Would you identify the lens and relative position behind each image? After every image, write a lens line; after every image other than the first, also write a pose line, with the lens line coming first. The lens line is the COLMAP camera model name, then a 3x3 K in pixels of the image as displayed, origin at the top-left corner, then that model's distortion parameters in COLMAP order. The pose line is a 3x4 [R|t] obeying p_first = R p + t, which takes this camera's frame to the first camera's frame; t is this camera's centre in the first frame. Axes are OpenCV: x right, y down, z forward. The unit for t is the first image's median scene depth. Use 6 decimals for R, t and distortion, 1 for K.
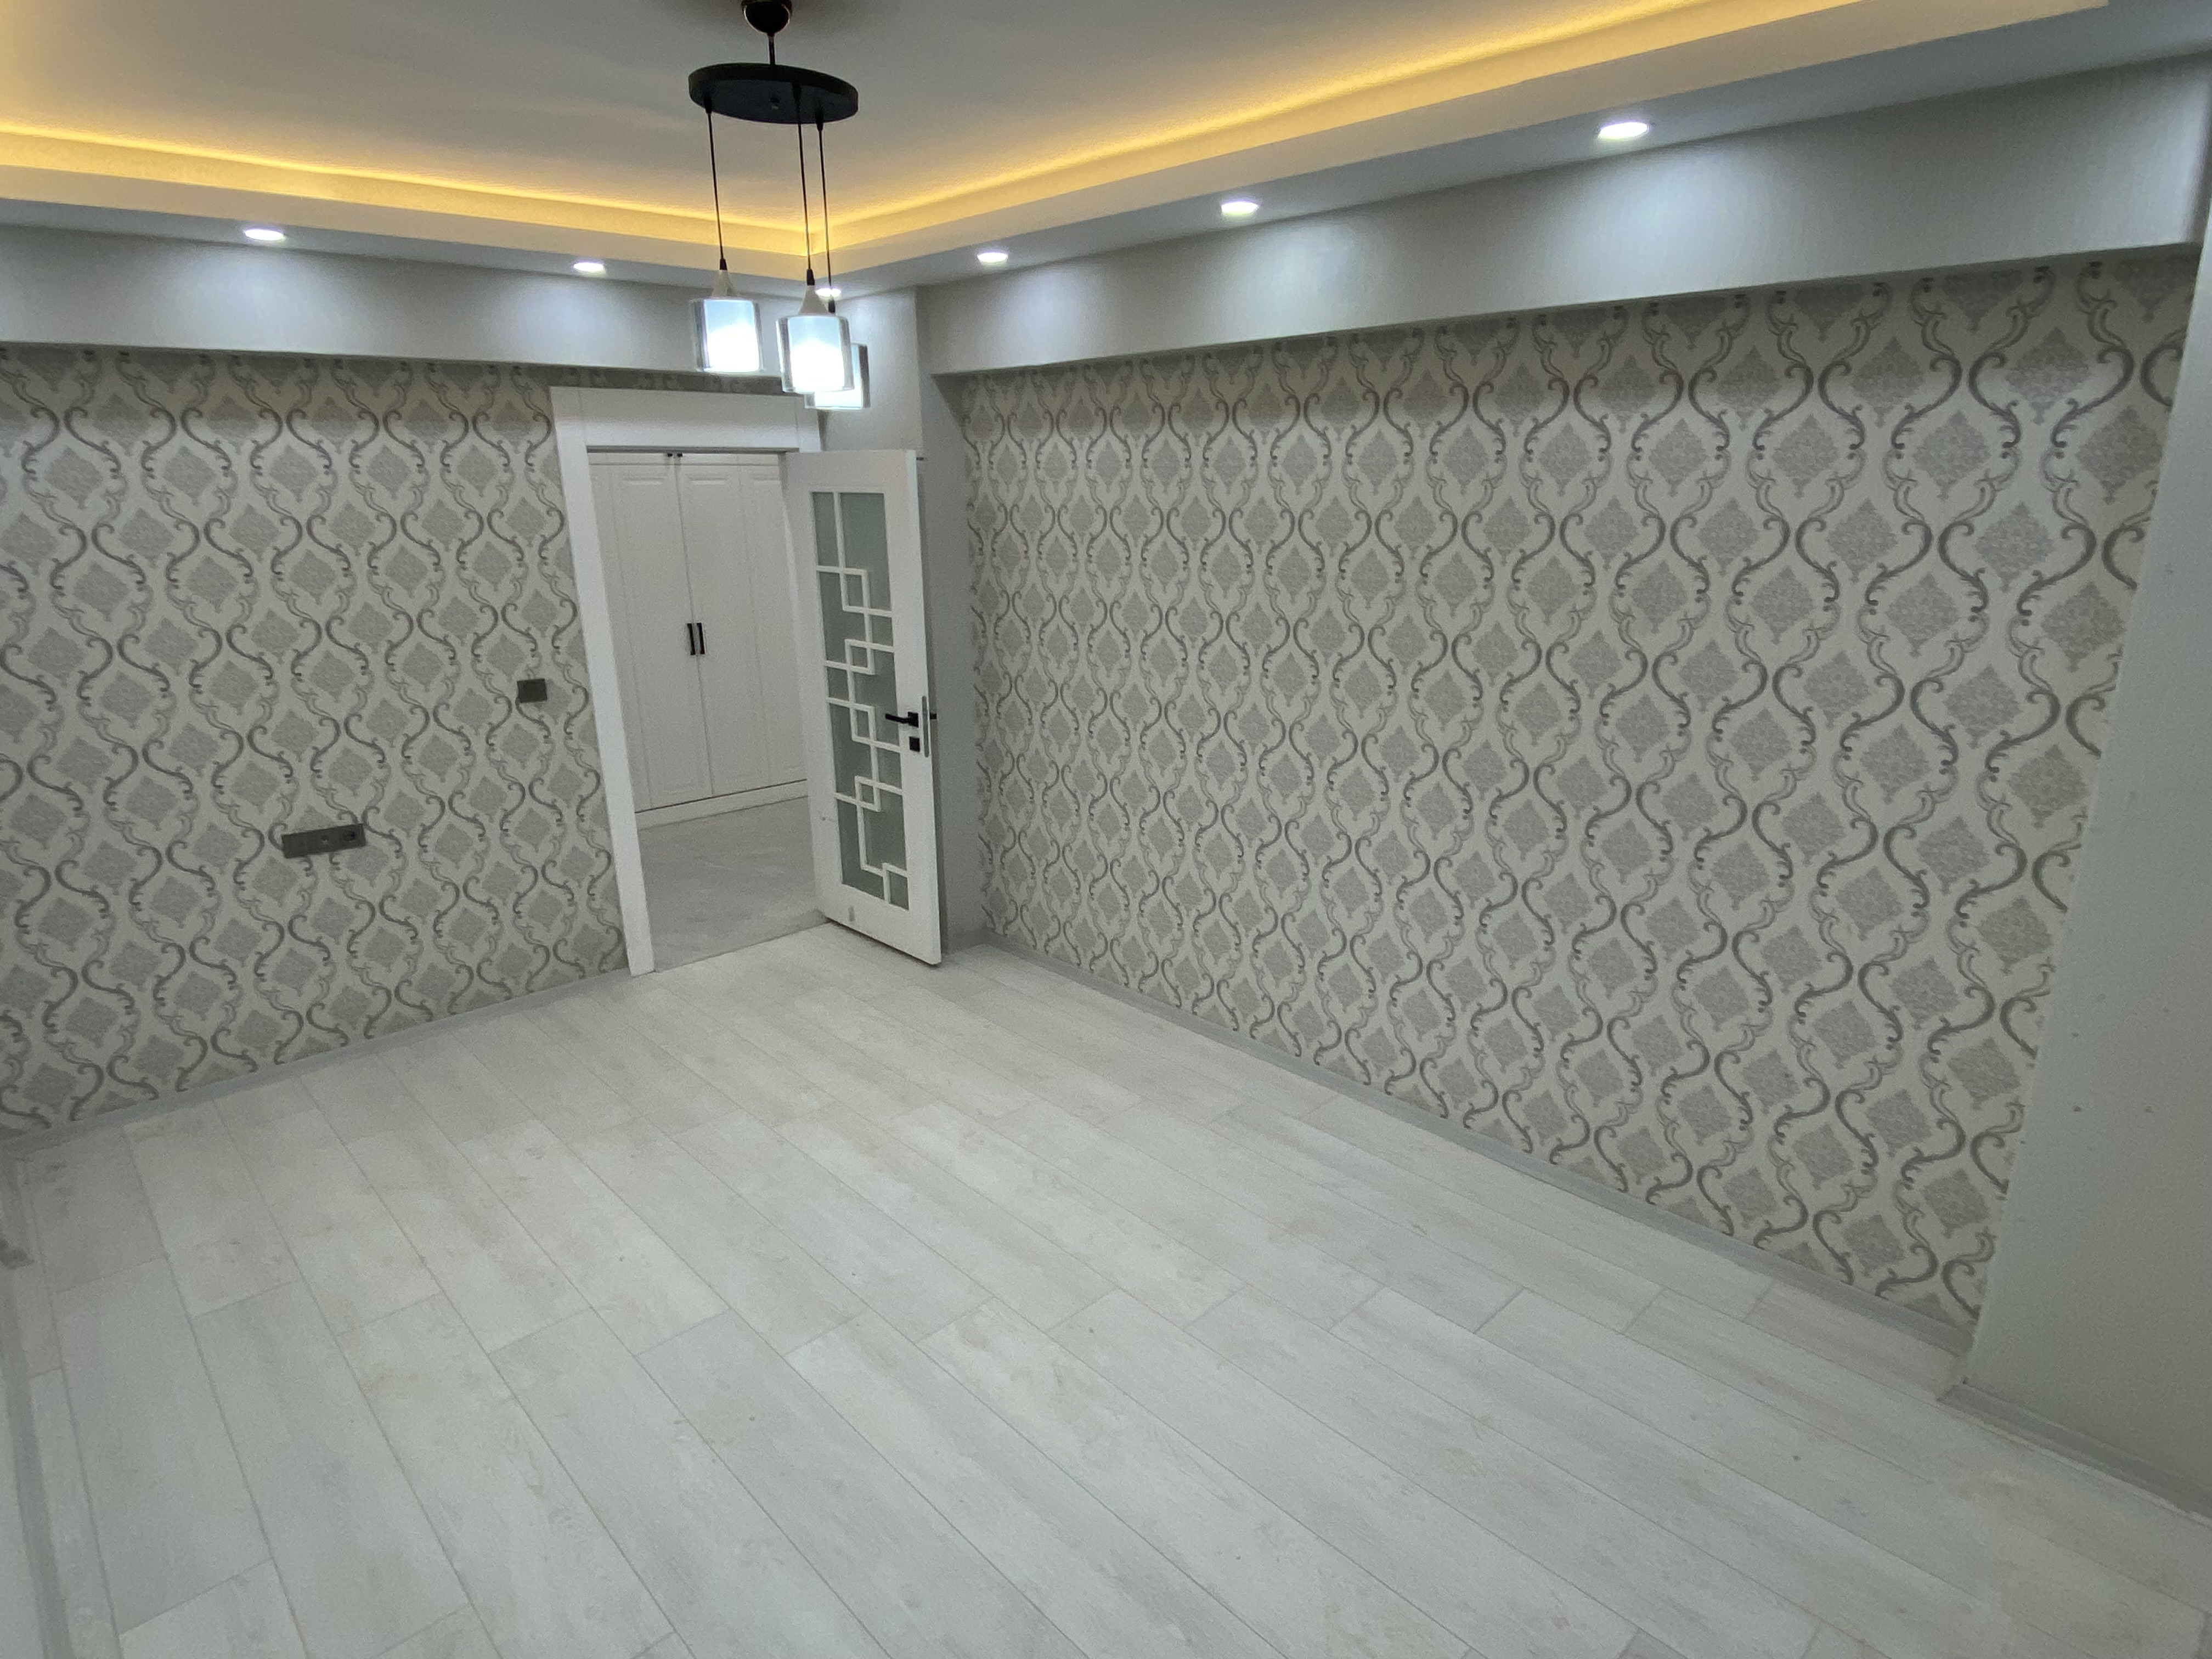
lens RADIAL K [[1203.5, 0, 1103.4], [0, 1203.5, 838.3], [0, 0, 1]] dist [0.051791, -0.052058]
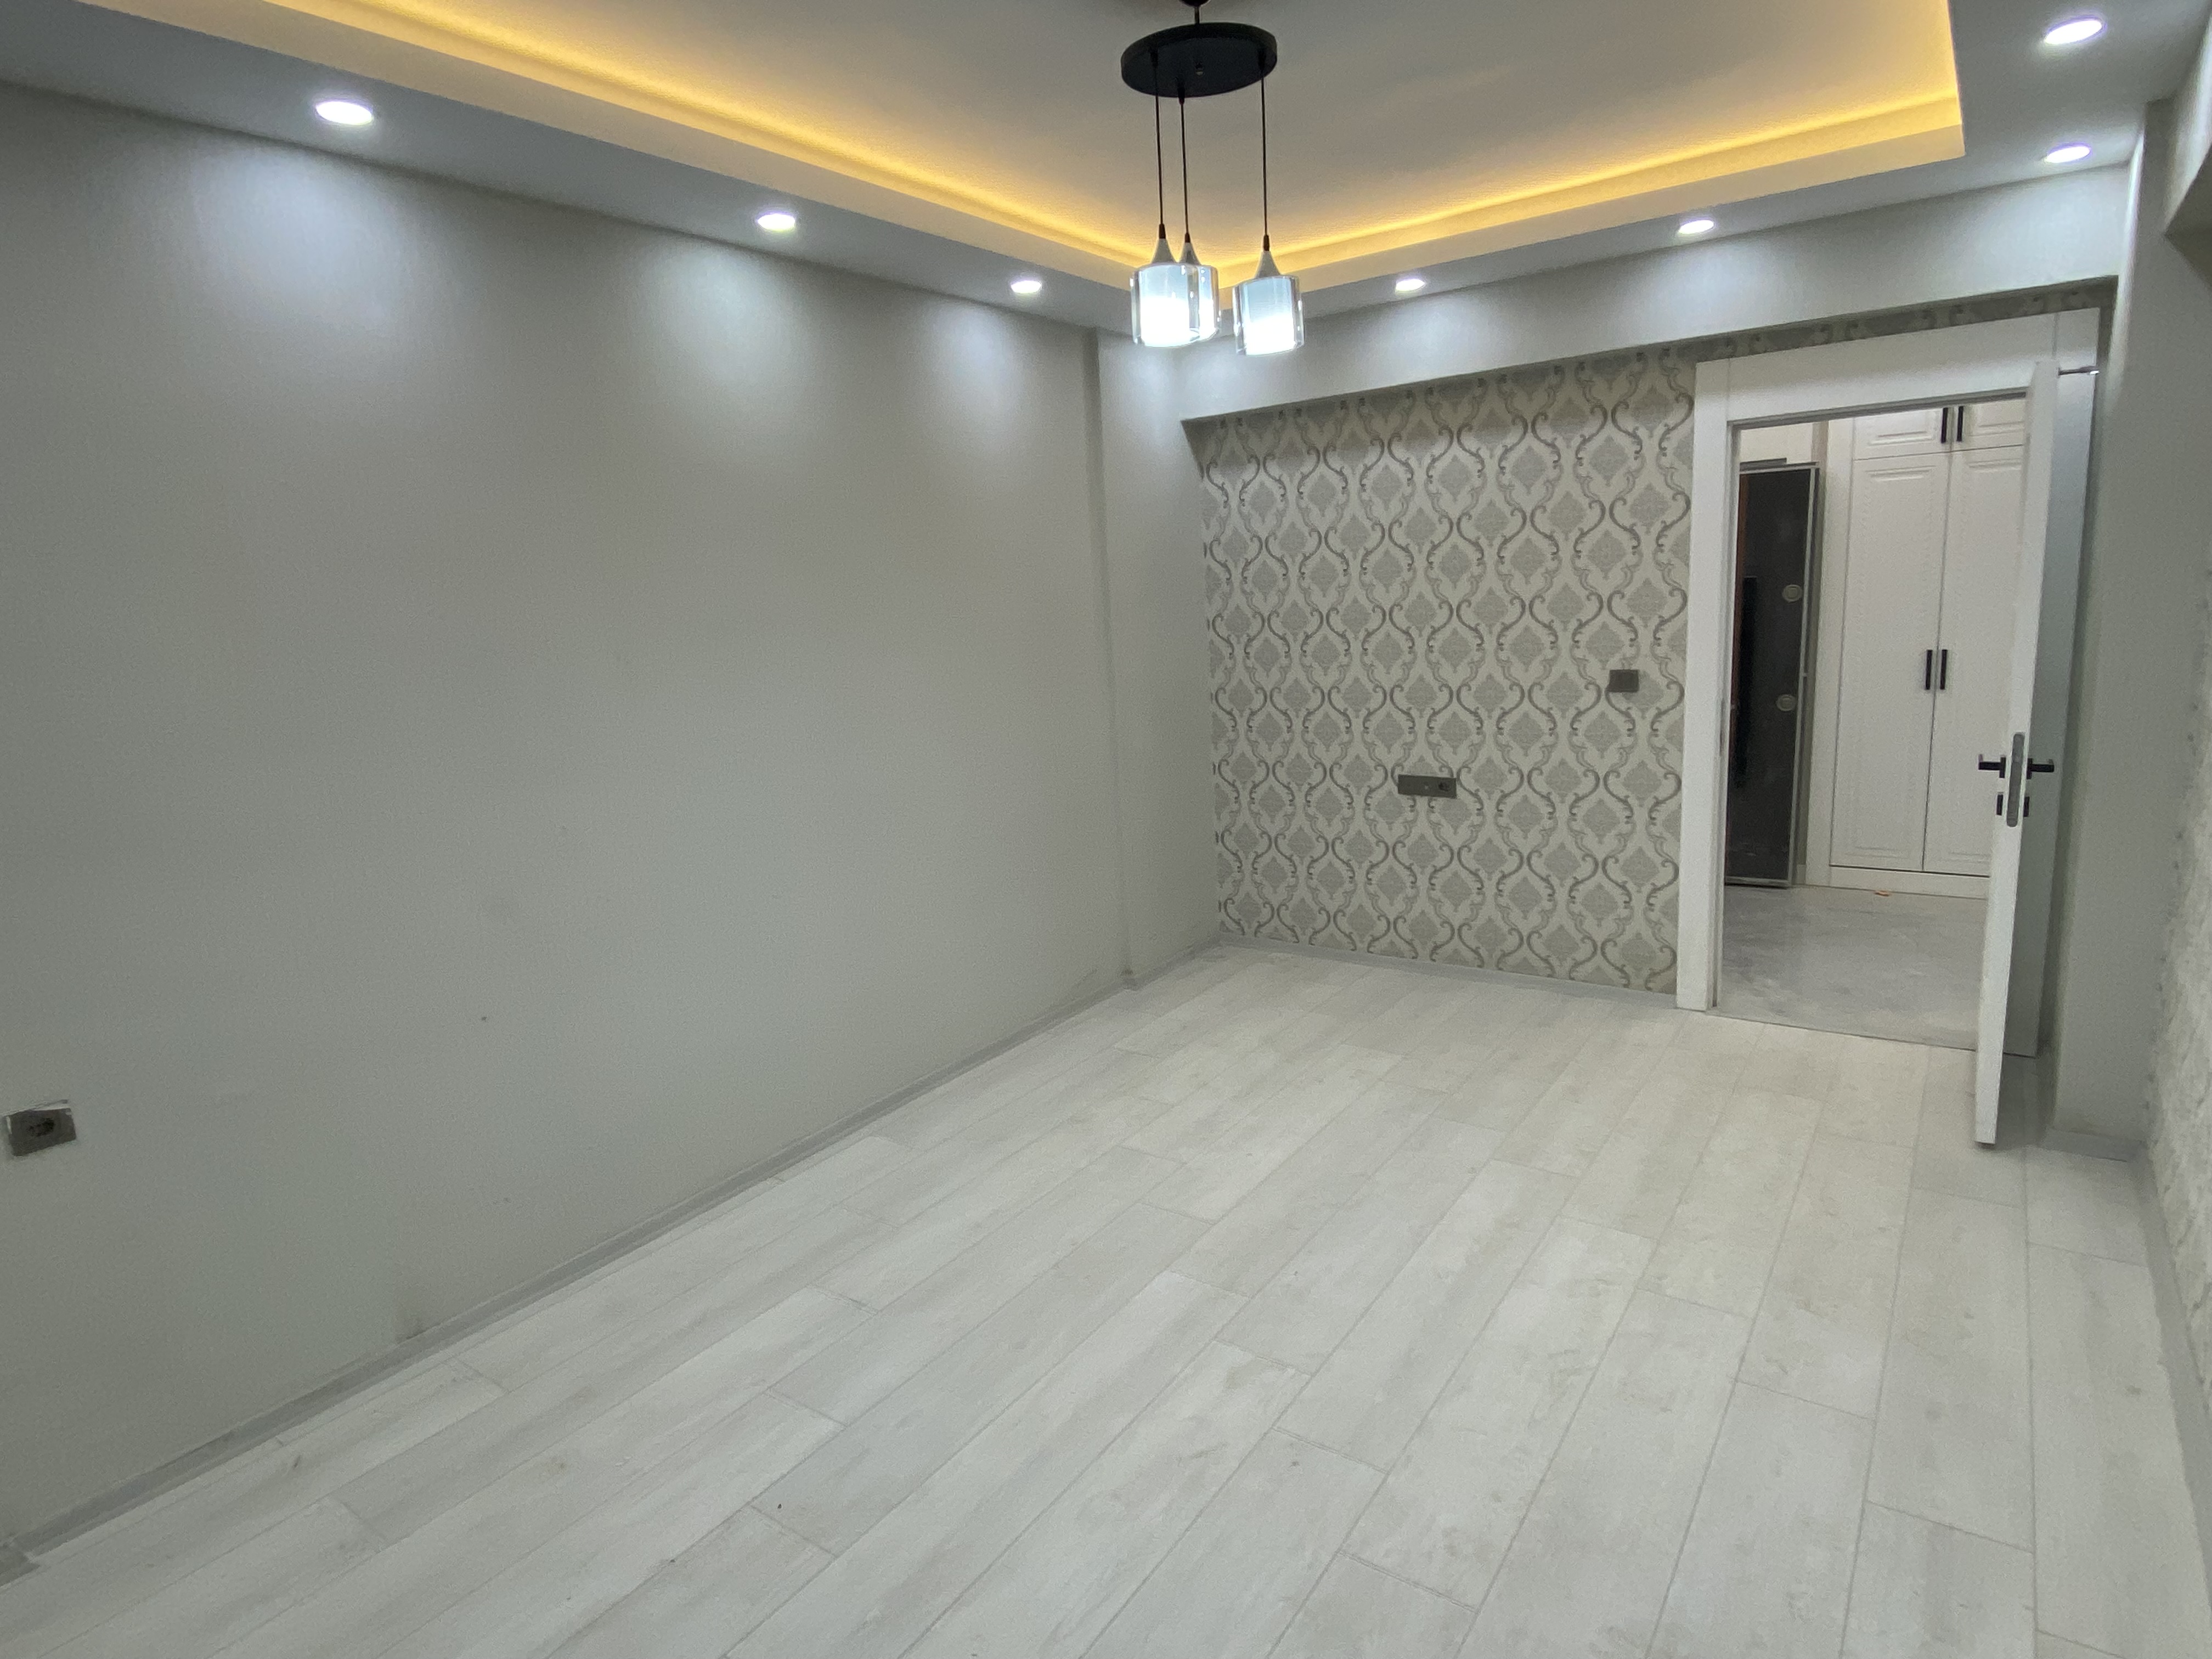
lens RADIAL K [[1203.5, 0, 1103.4], [0, 1203.5, 838.3], [0, 0, 1]] dist [0.051791, -0.052058]
pose [[0.189909, 0.198965, -0.961430, 0.456619], [-0.226395, 0.961735, 0.154309, -0.060151], [0.955343, 0.188358, 0.227687, 0.431315]]
